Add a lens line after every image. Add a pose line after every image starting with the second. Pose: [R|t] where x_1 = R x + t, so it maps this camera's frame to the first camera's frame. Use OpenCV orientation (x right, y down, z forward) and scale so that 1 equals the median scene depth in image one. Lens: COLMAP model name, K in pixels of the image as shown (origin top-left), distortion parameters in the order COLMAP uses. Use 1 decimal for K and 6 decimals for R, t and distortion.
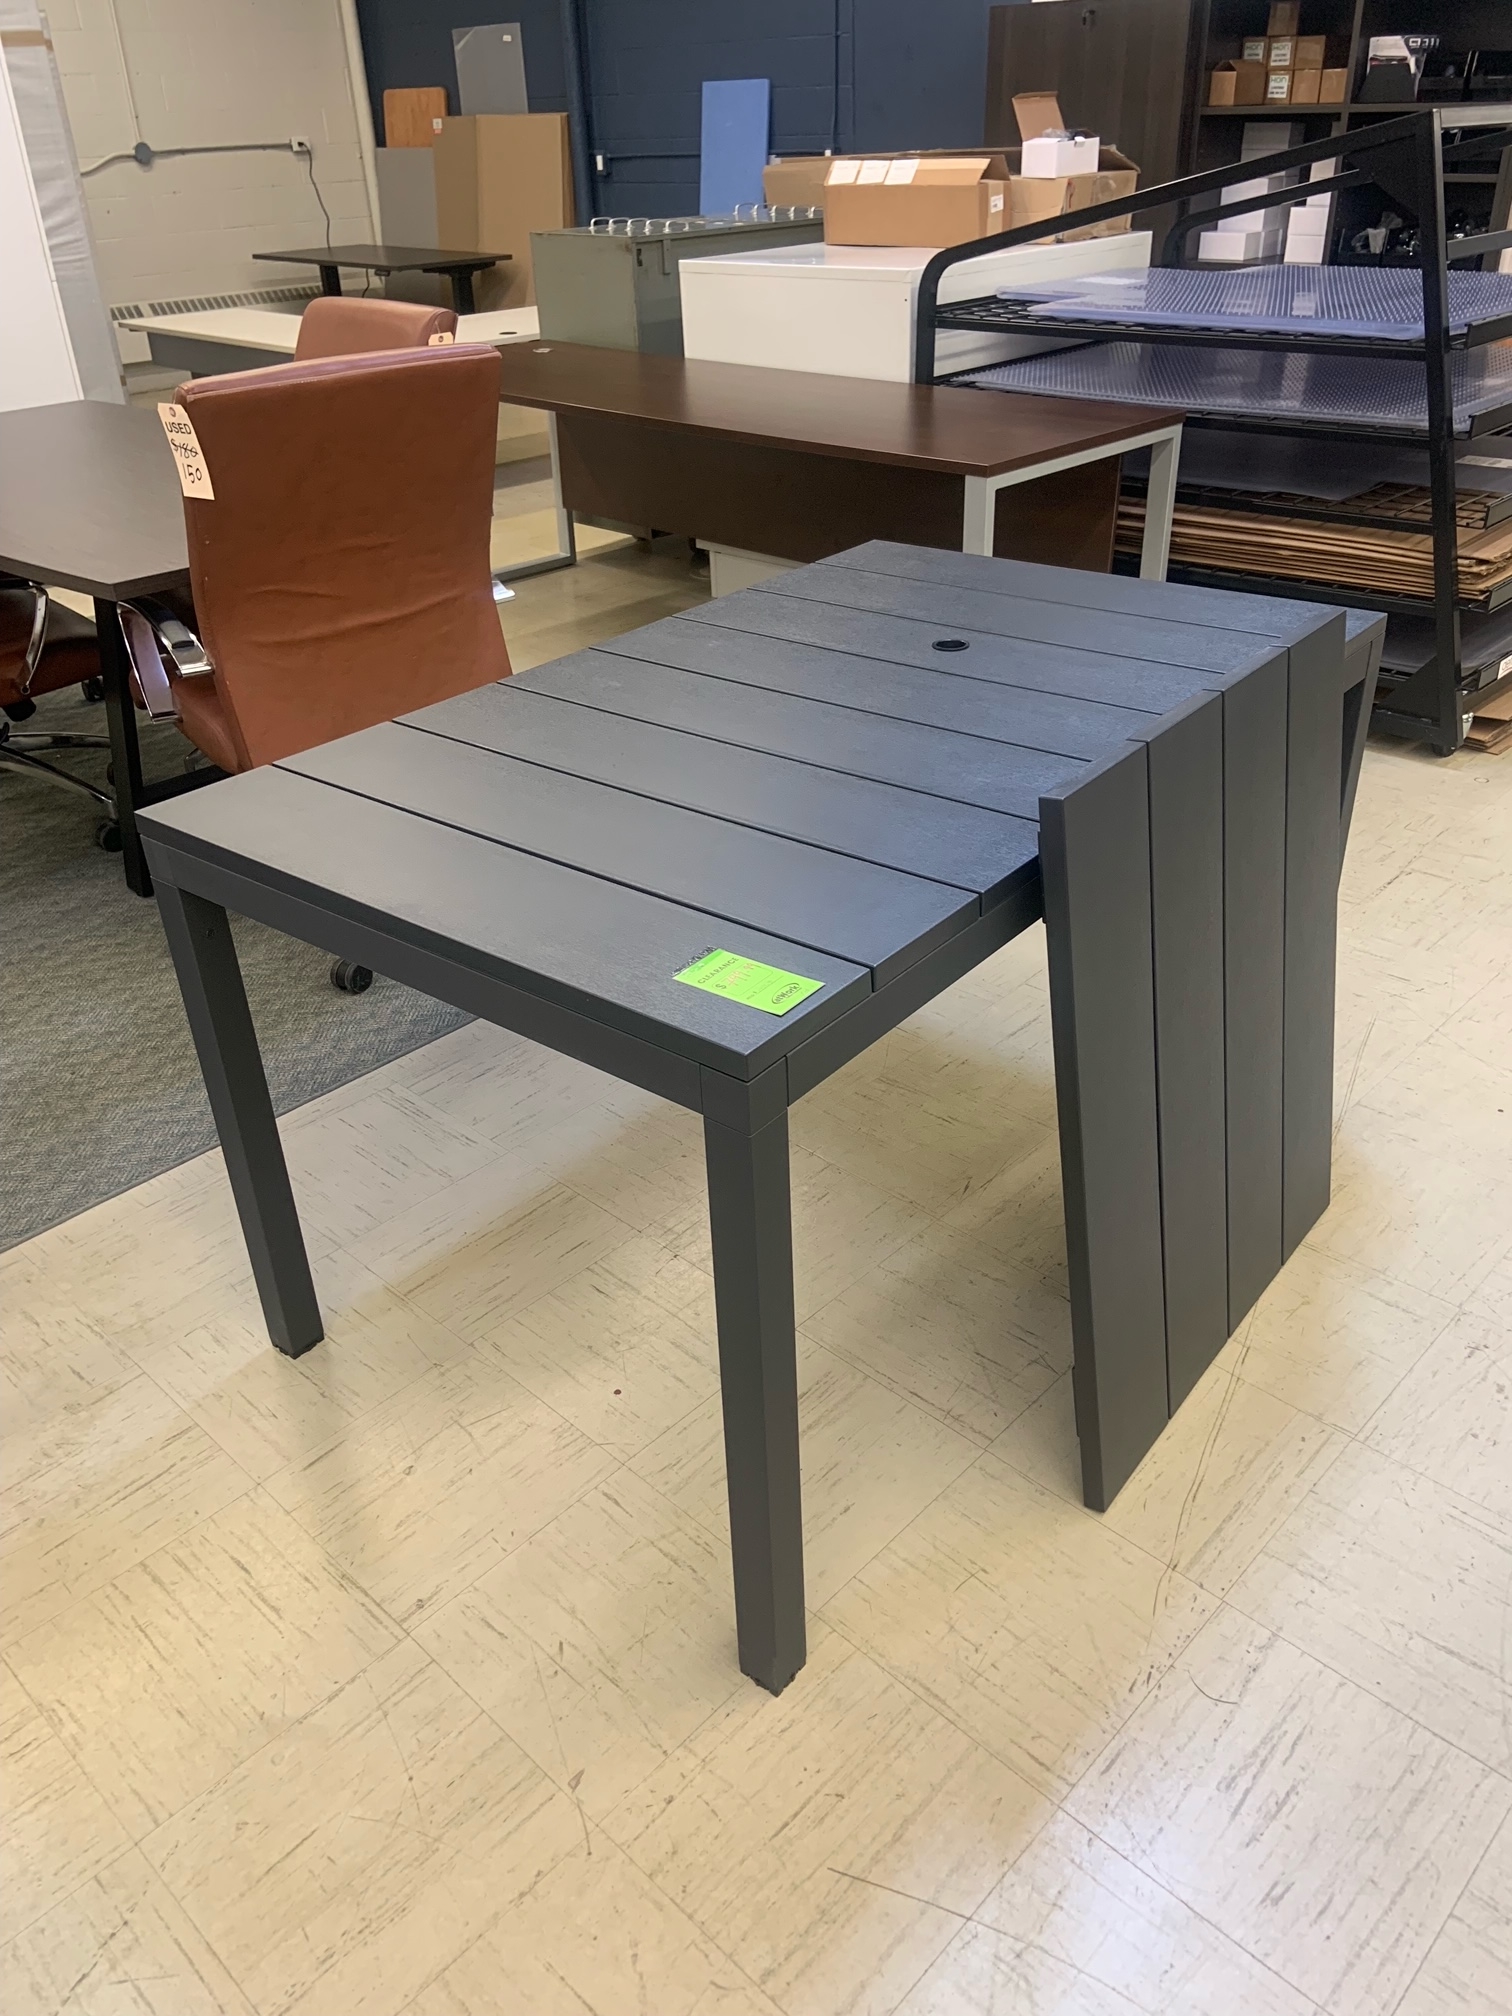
lens RADIAL K [[1558.0, 0, 721.6], [0, 1558.0, 1001.4], [0, 0, 1]] dist [0.093868, -0.131168]
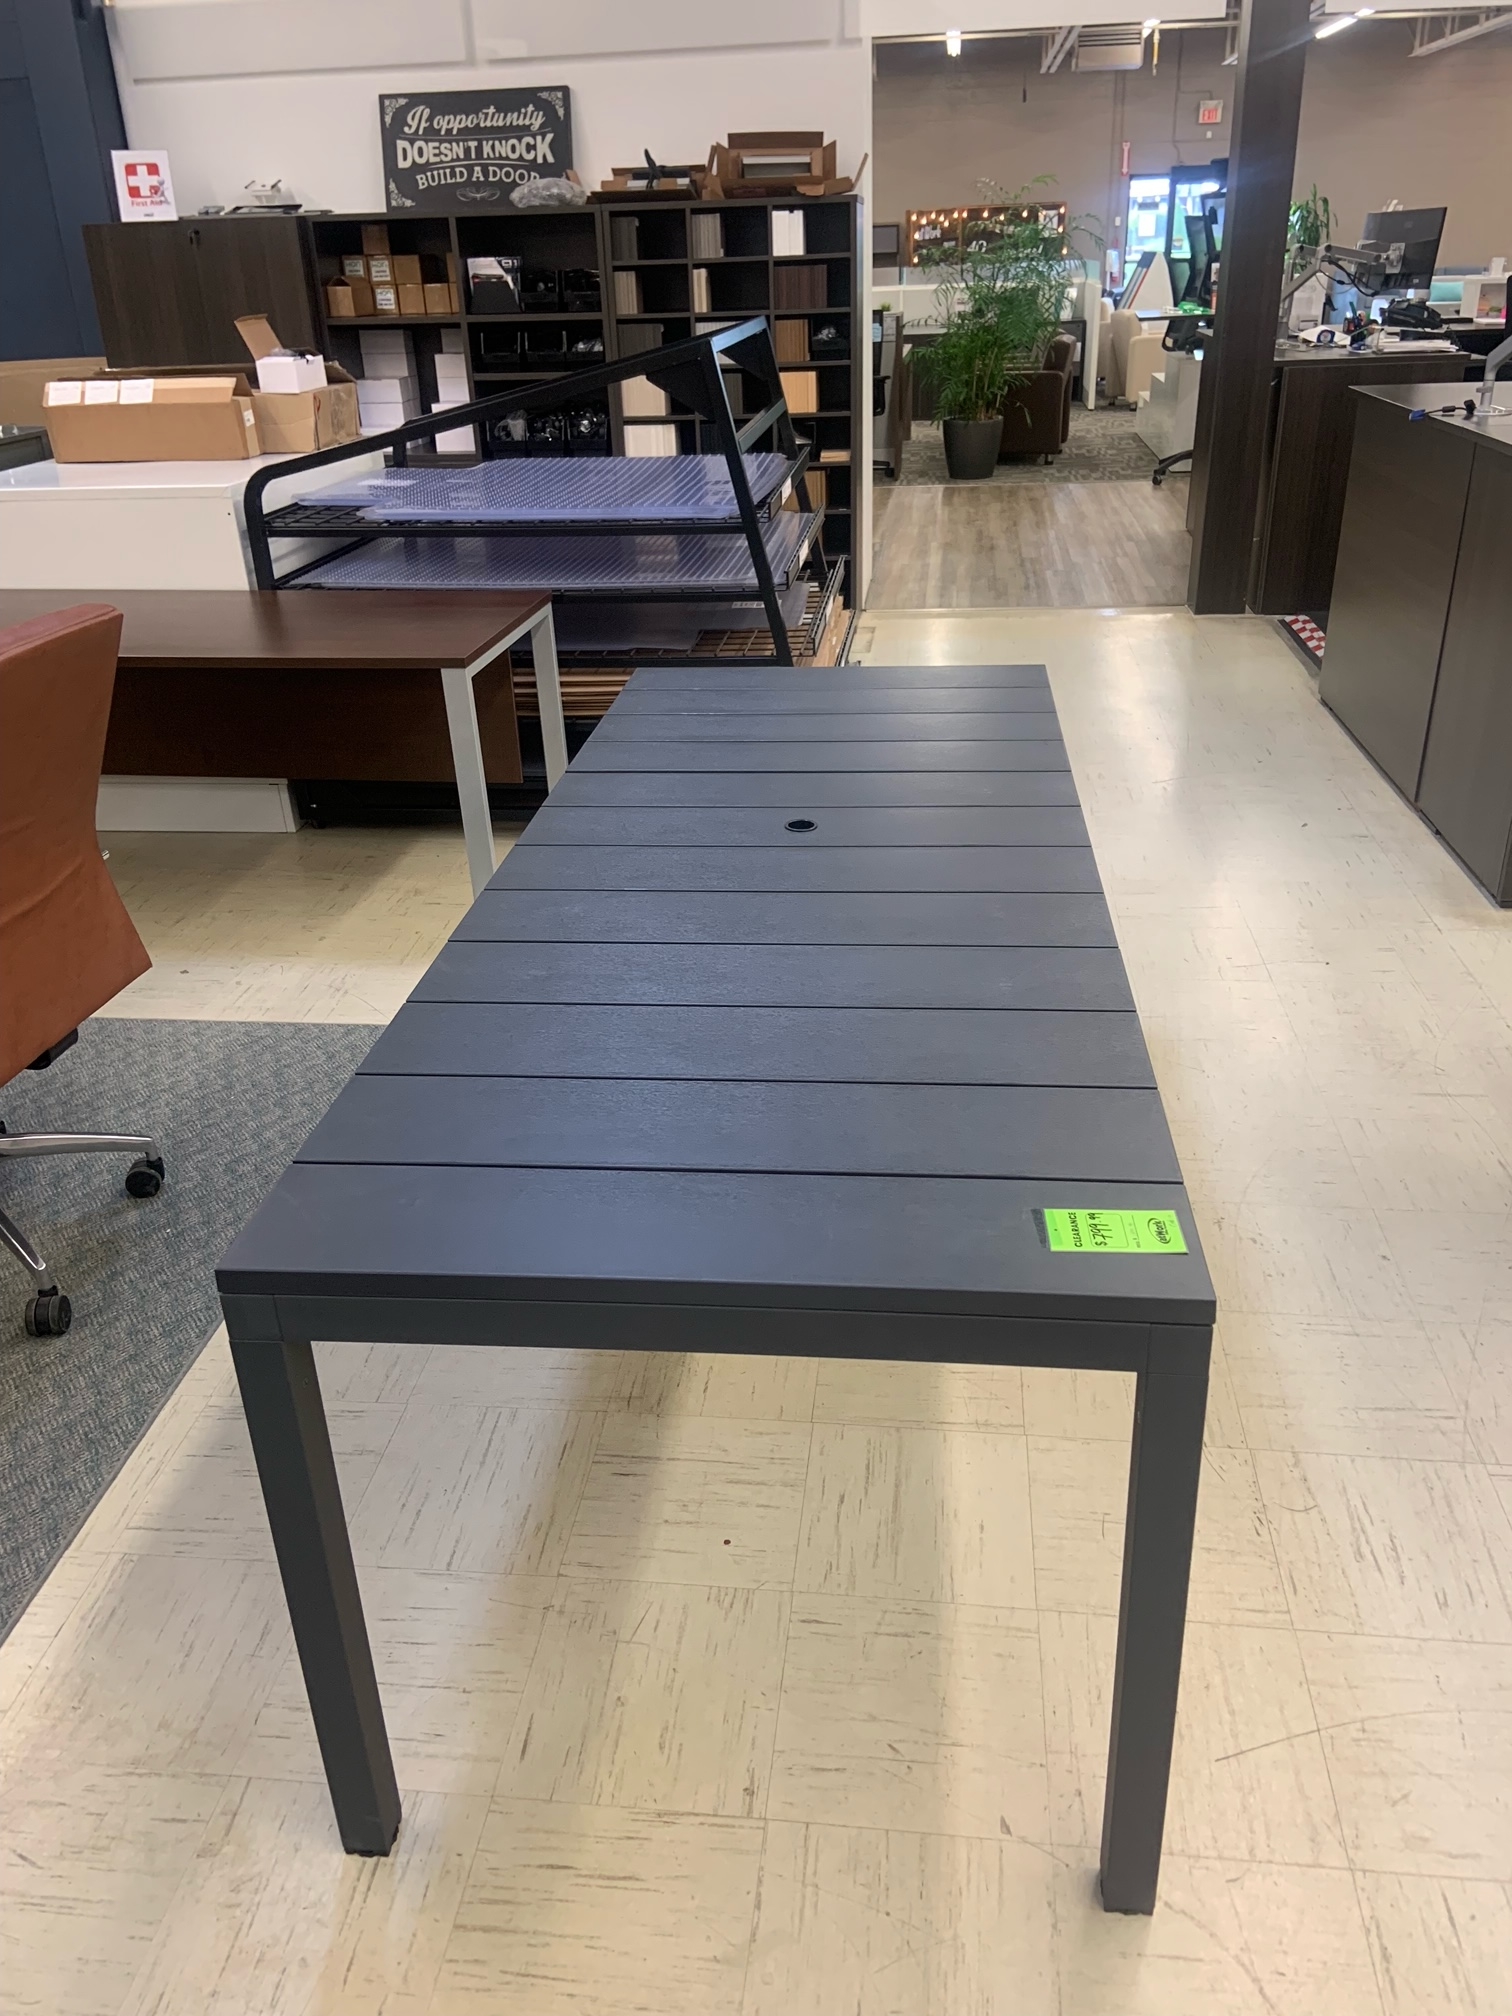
lens RADIAL K [[1558.0, 0, 798.5], [0, 1558.0, 977.4], [0, 0, 1]] dist [0.093868, -0.131168]
pose [[0.785159, -0.251222, 0.566051, -0.294898], [0.309035, 0.951028, -0.006576, -0.048539], [-0.536678, 0.180092, 0.824344, 0.022717]]
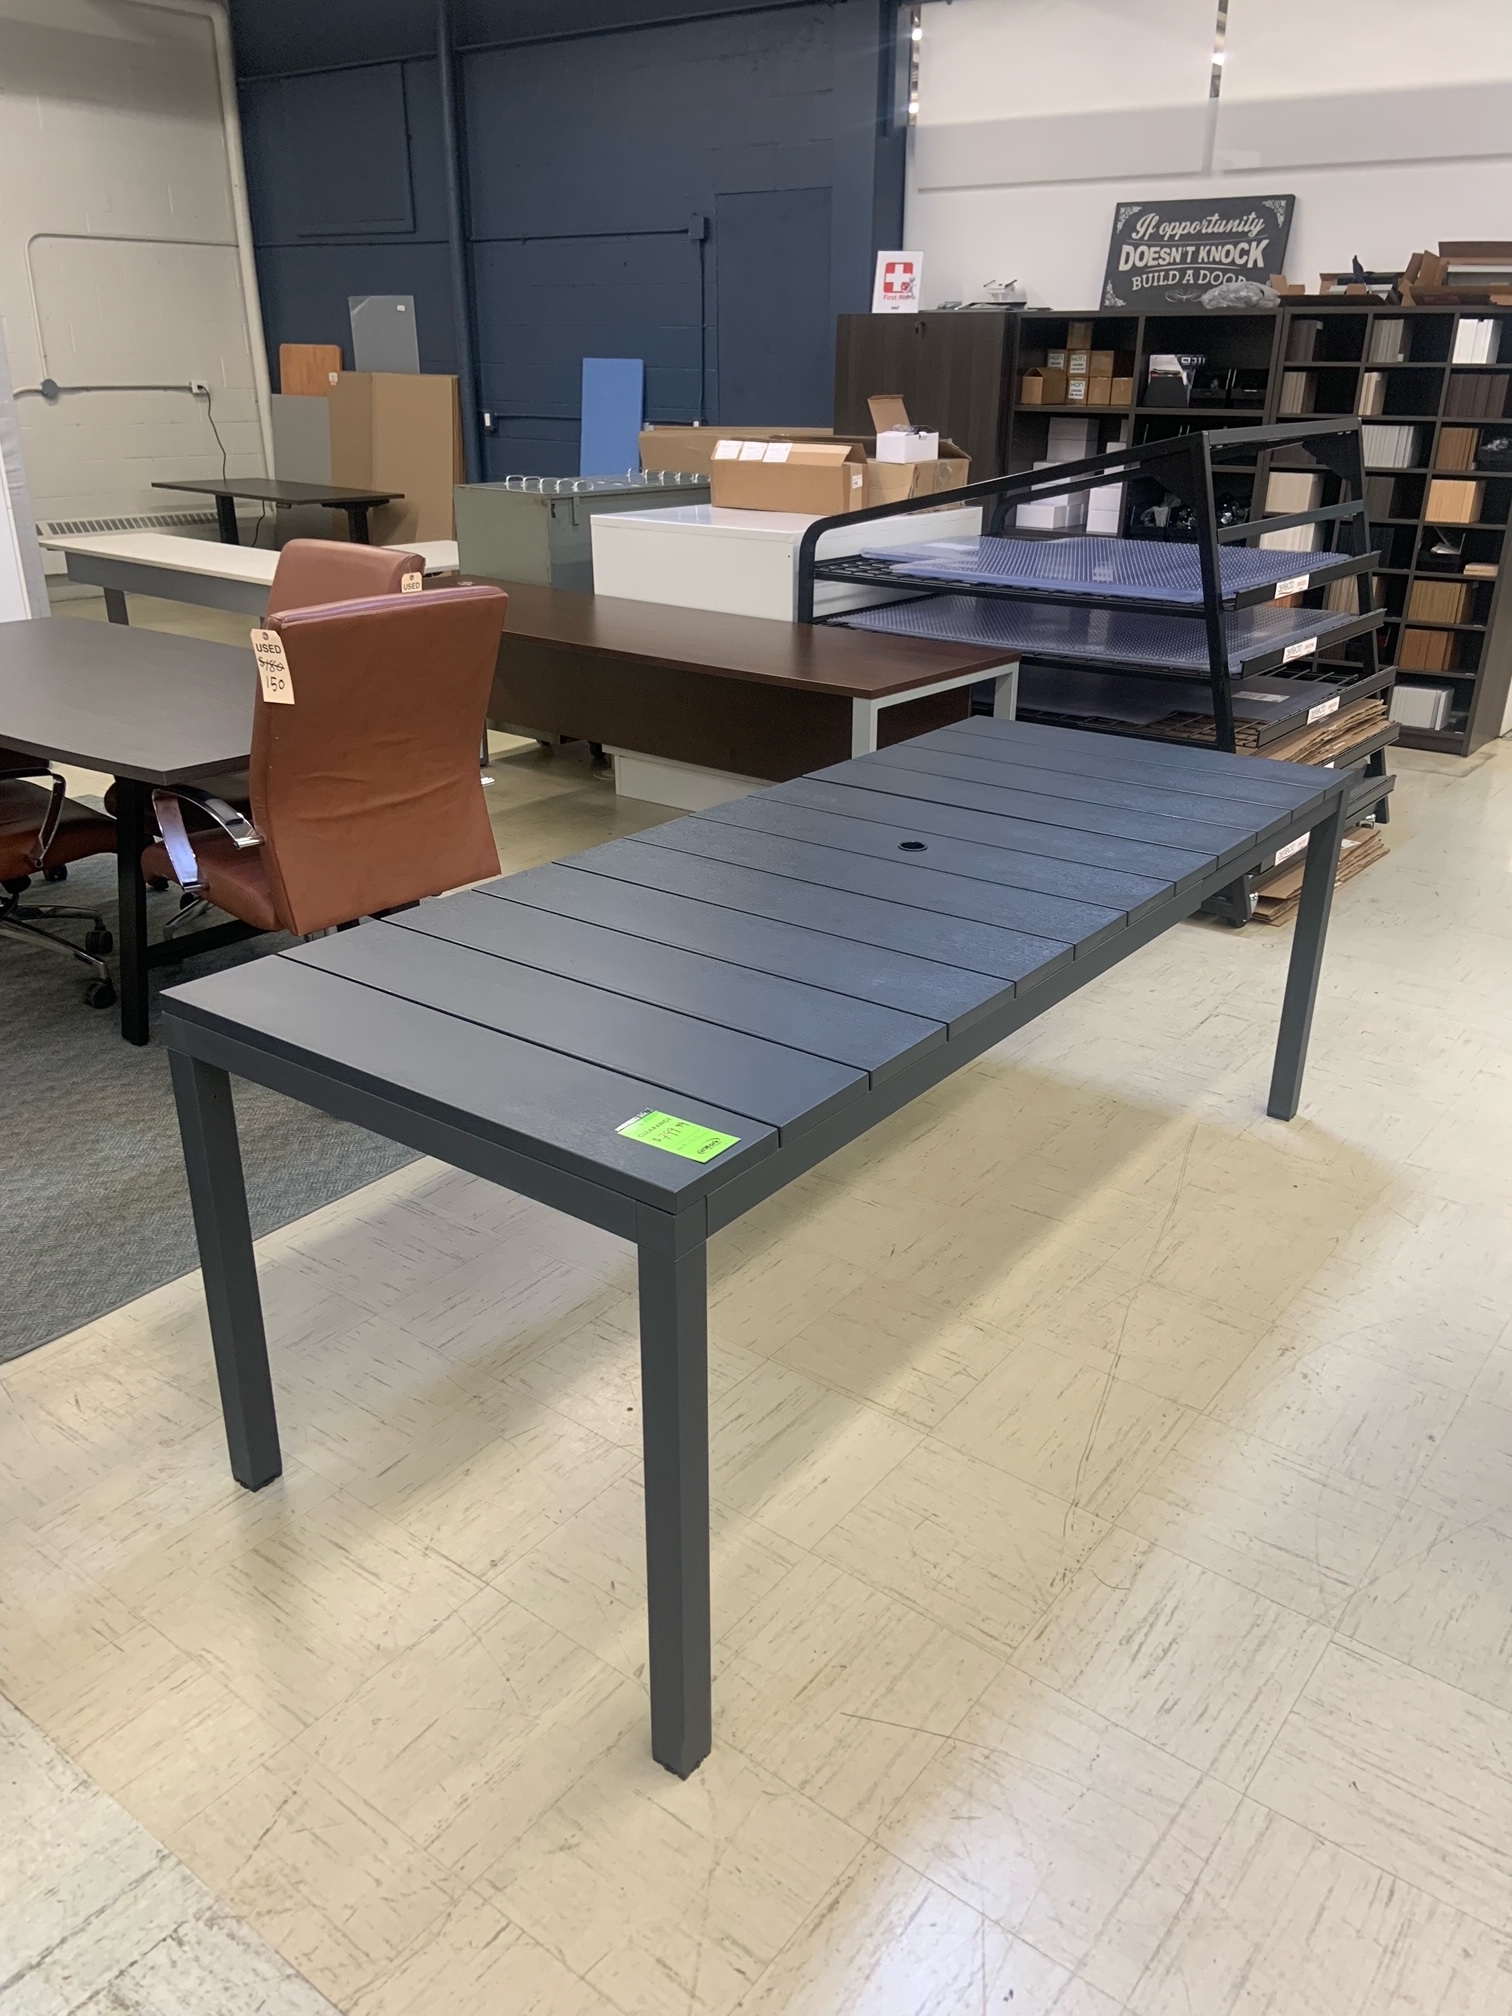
lens RADIAL K [[1558.0, 0, 771.6], [0, 1558.0, 988.8], [0, 0, 1]] dist [0.093868, -0.131168]
pose [[0.991349, -0.004089, 0.131186, -0.065106], [0.021870, 0.990687, -0.134389, 0.050419], [-0.129415, 0.136096, 0.982207, -0.150402]]
